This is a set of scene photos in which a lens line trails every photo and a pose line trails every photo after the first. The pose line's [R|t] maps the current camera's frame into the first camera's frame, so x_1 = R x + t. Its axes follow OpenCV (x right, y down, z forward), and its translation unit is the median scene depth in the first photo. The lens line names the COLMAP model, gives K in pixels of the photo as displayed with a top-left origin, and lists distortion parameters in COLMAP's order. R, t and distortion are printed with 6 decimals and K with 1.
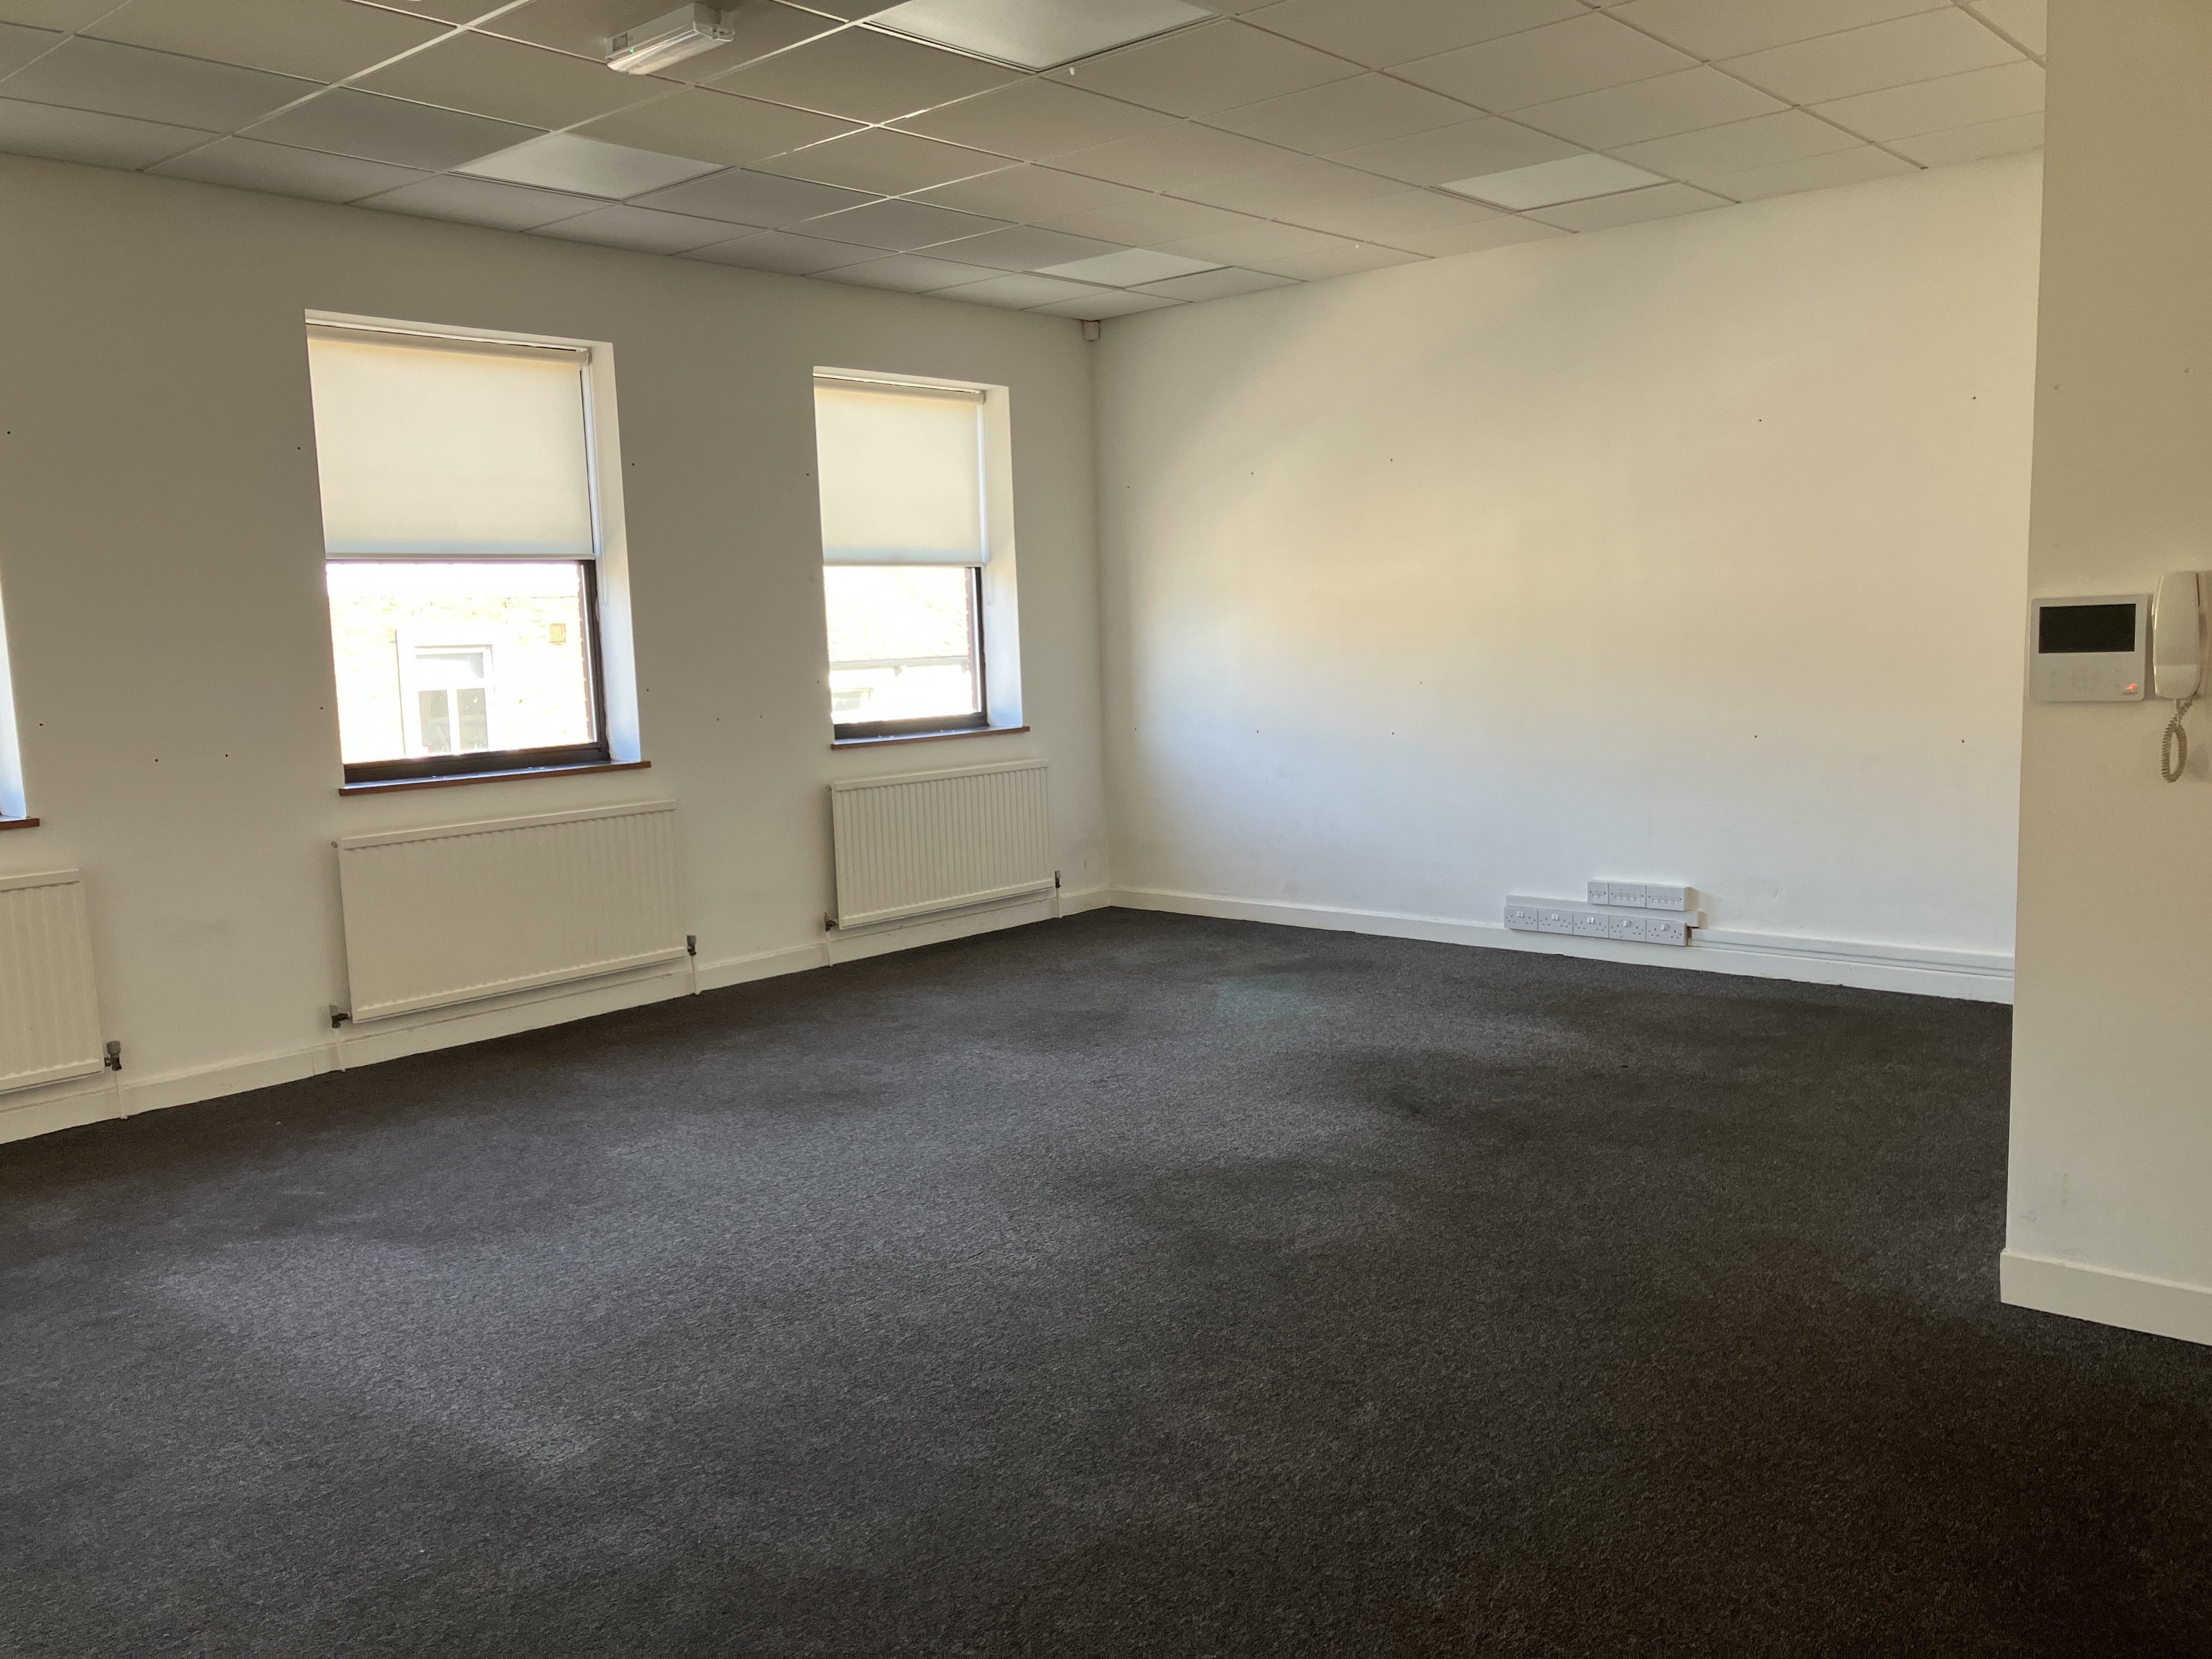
lens RADIAL K [[1827.1, 0, 1106.0], [0, 1827.1, 829.5], [0, 0, 1]] dist [0.016911, -0.010650]
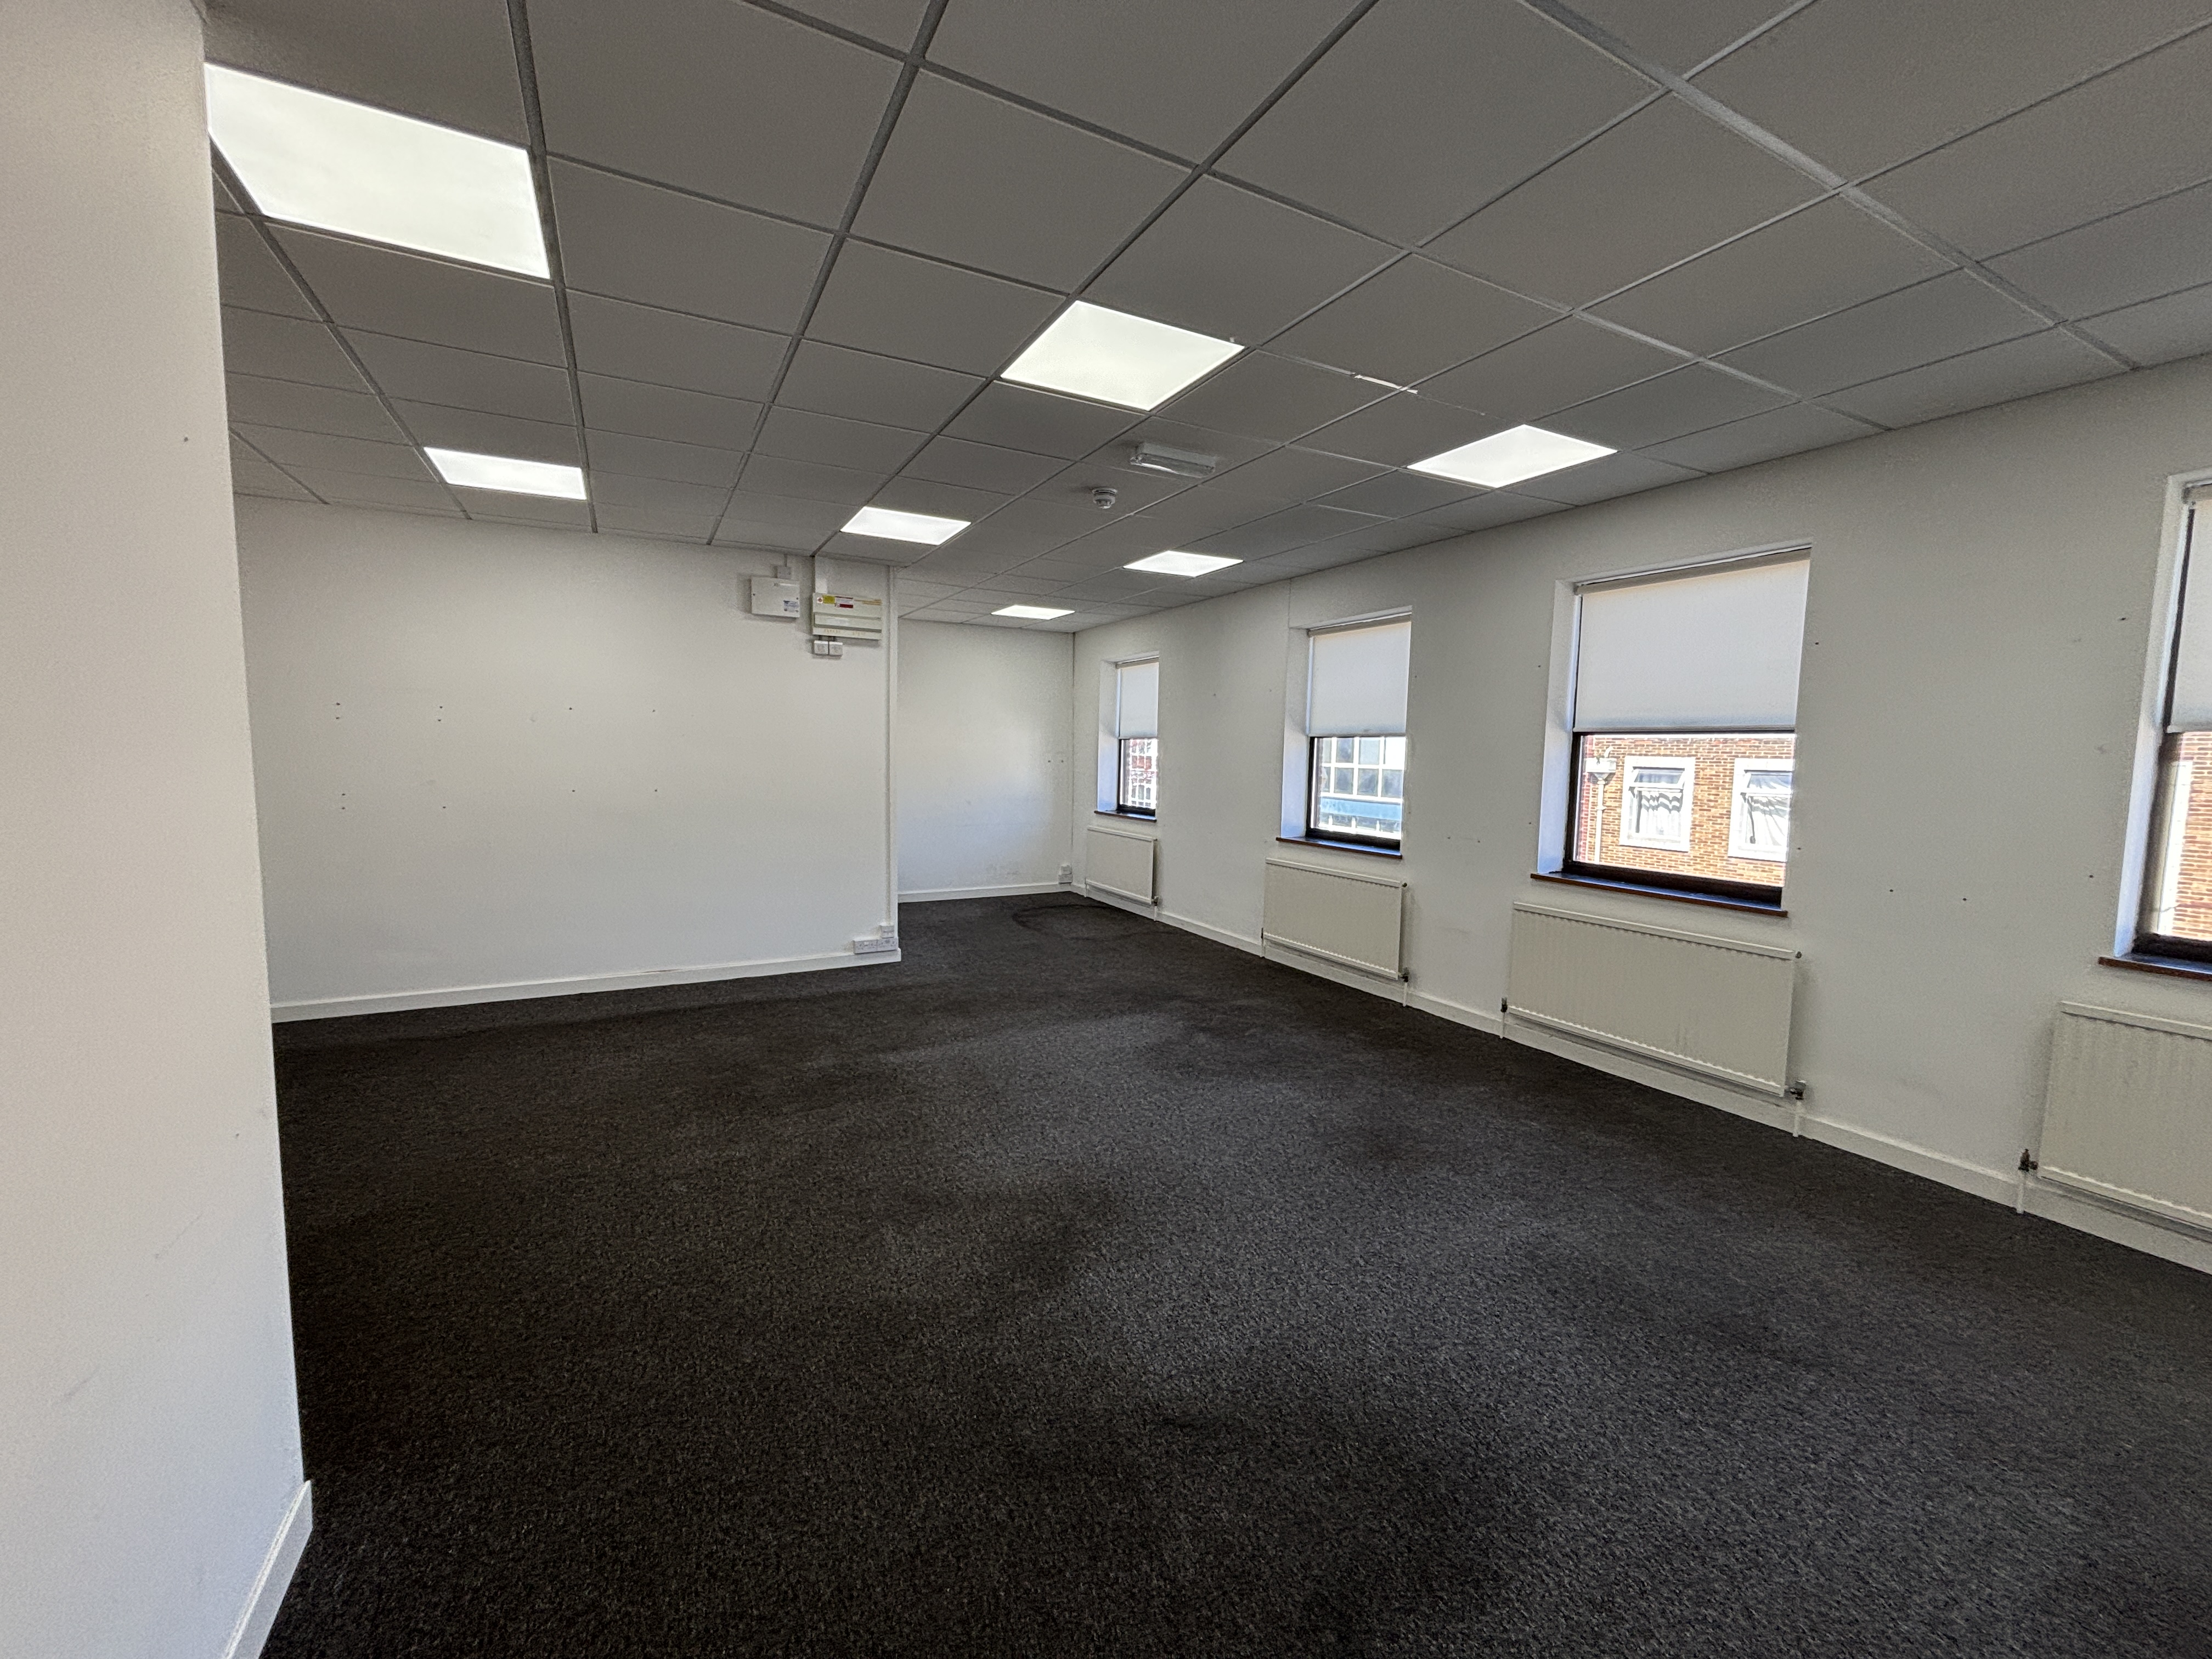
lens RADIAL K [[895.0, 0, 1100.8], [0, 895.0, 826.4], [0, 0, 1]] dist [0.000185, -0.000085]
pose [[-0.358160, 0.110139, -0.927141, 0.532495], [-0.112357, 0.980717, 0.159907, -0.174258], [0.926875, 0.161443, -0.338879, 1.072851]]
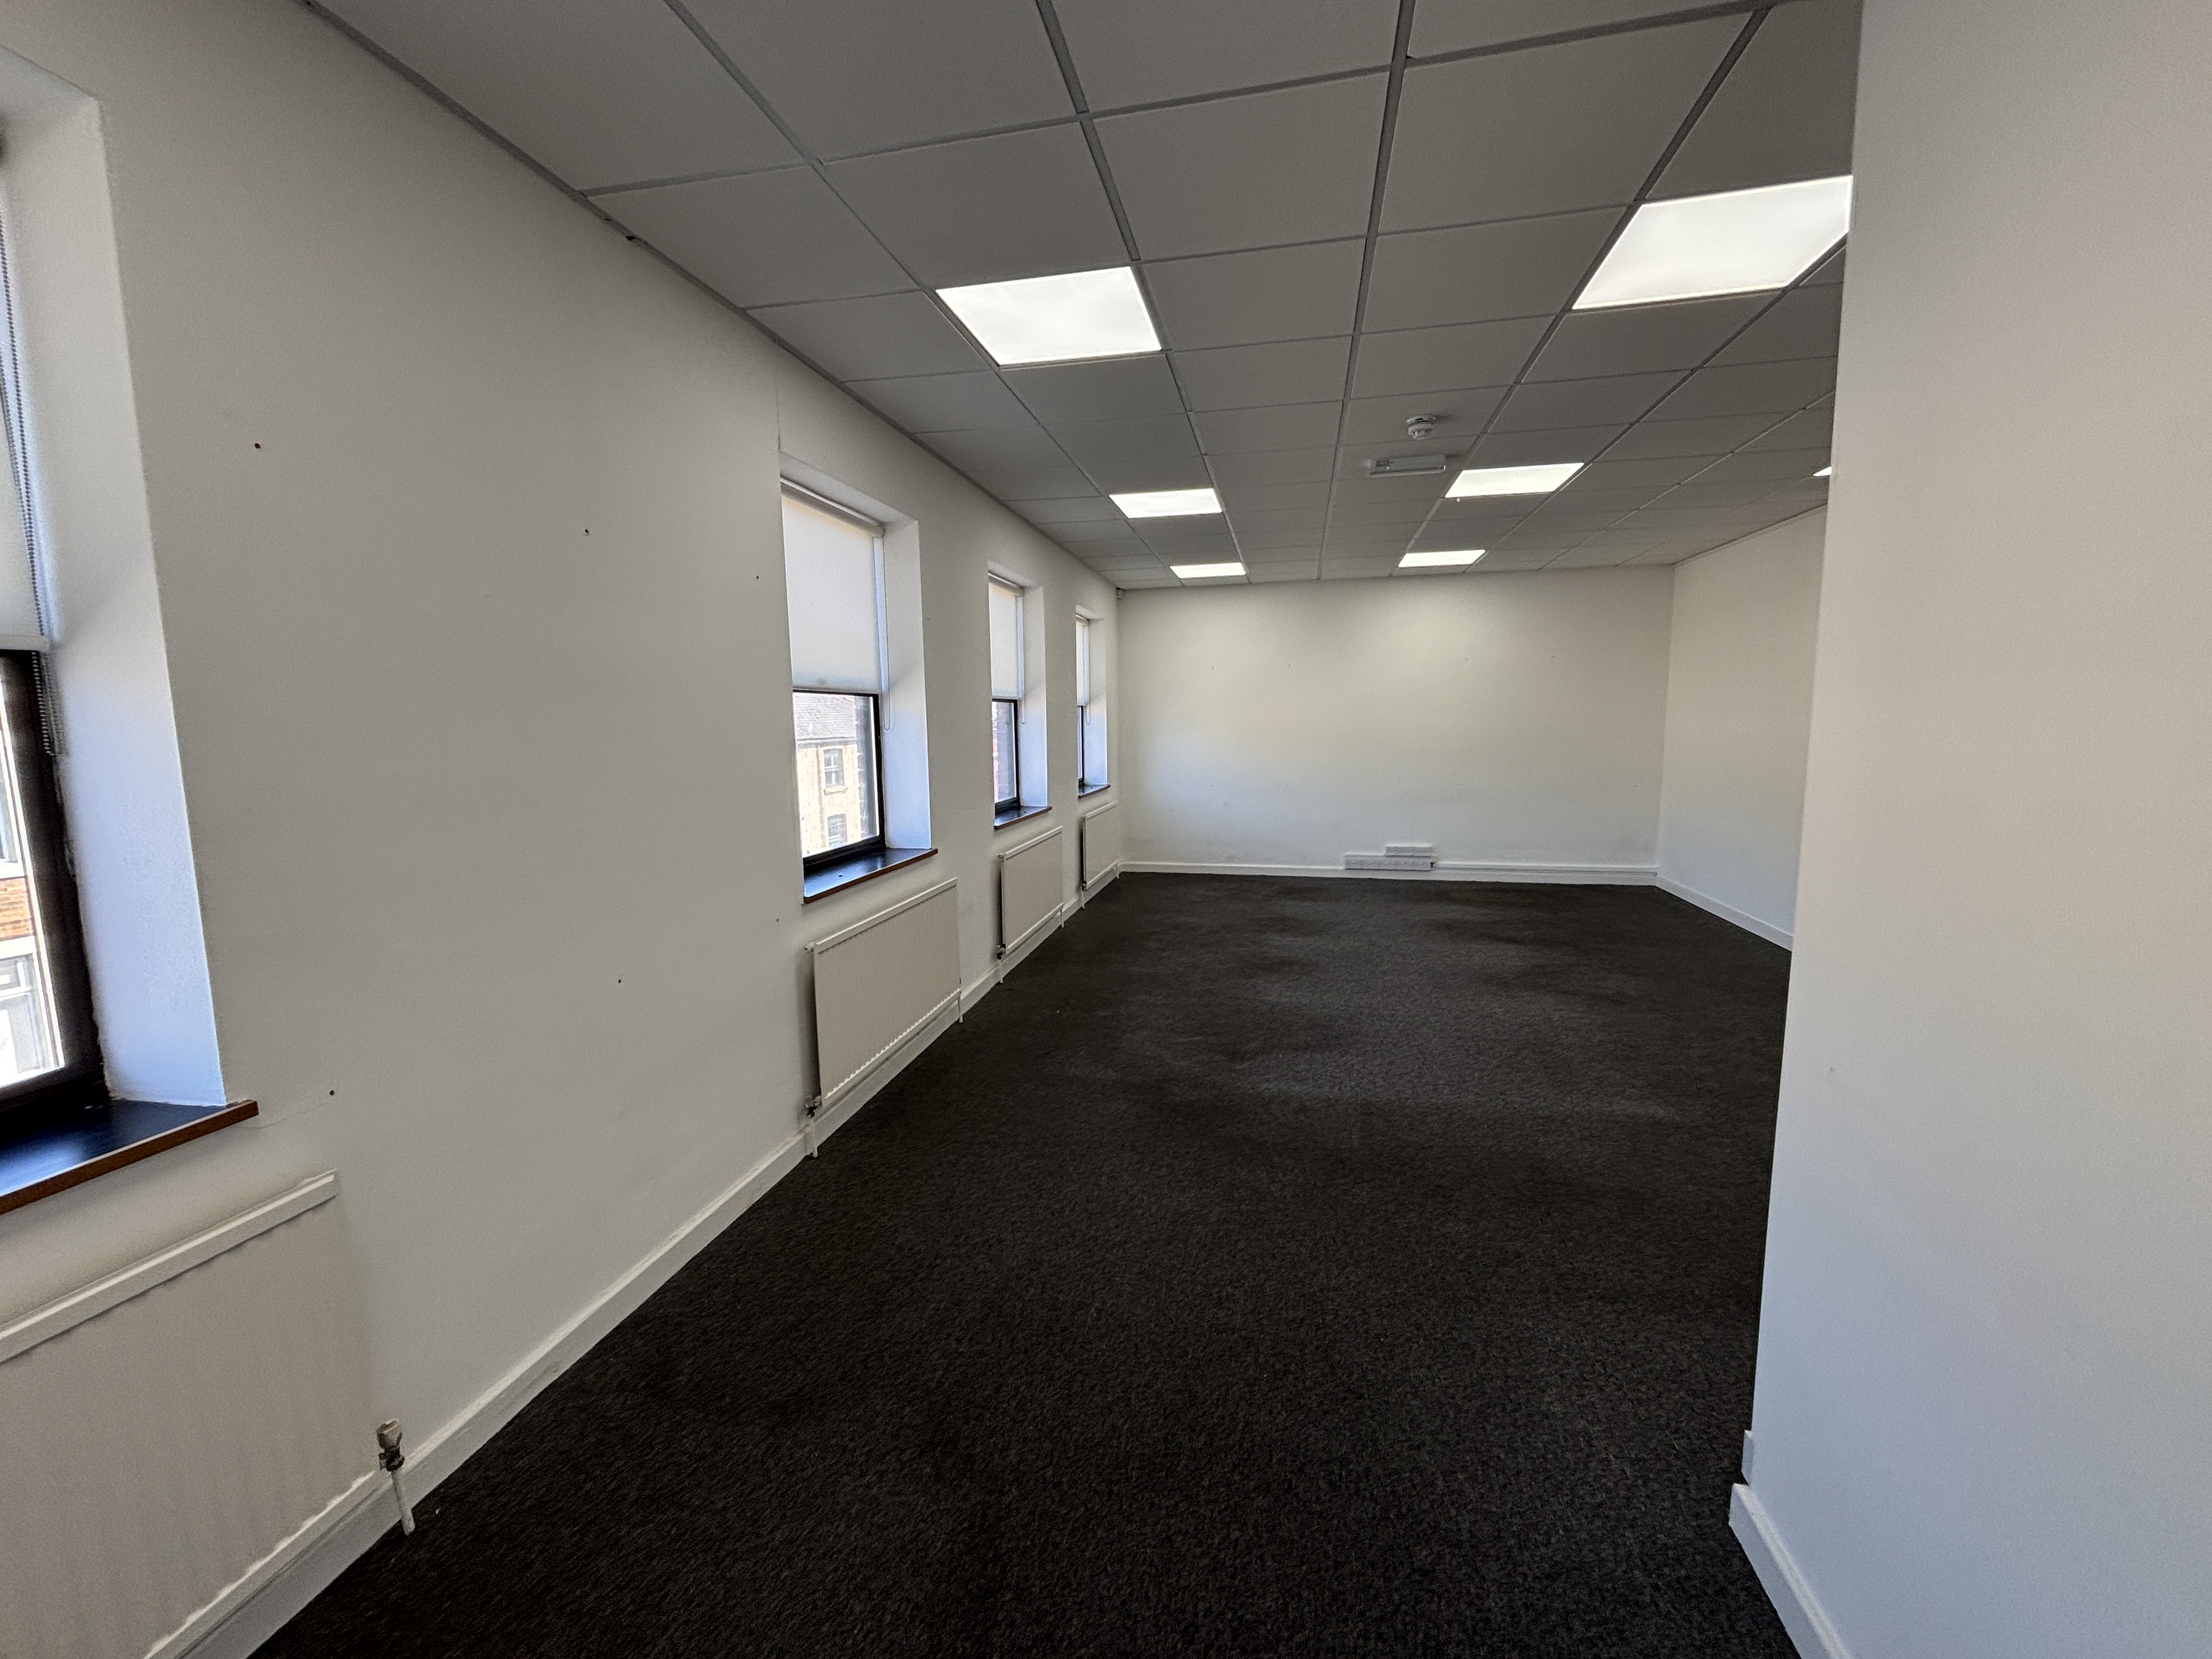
lens RADIAL K [[895.0, 0, 1100.8], [0, 895.0, 826.4], [0, 0, 1]] dist [0.000185, -0.000085]
pose [[0.875973, -0.035820, 0.481029, -0.879520], [0.038821, 0.999239, 0.003713, -0.023761], [-0.480796, 0.015422, 0.876697, 0.224122]]
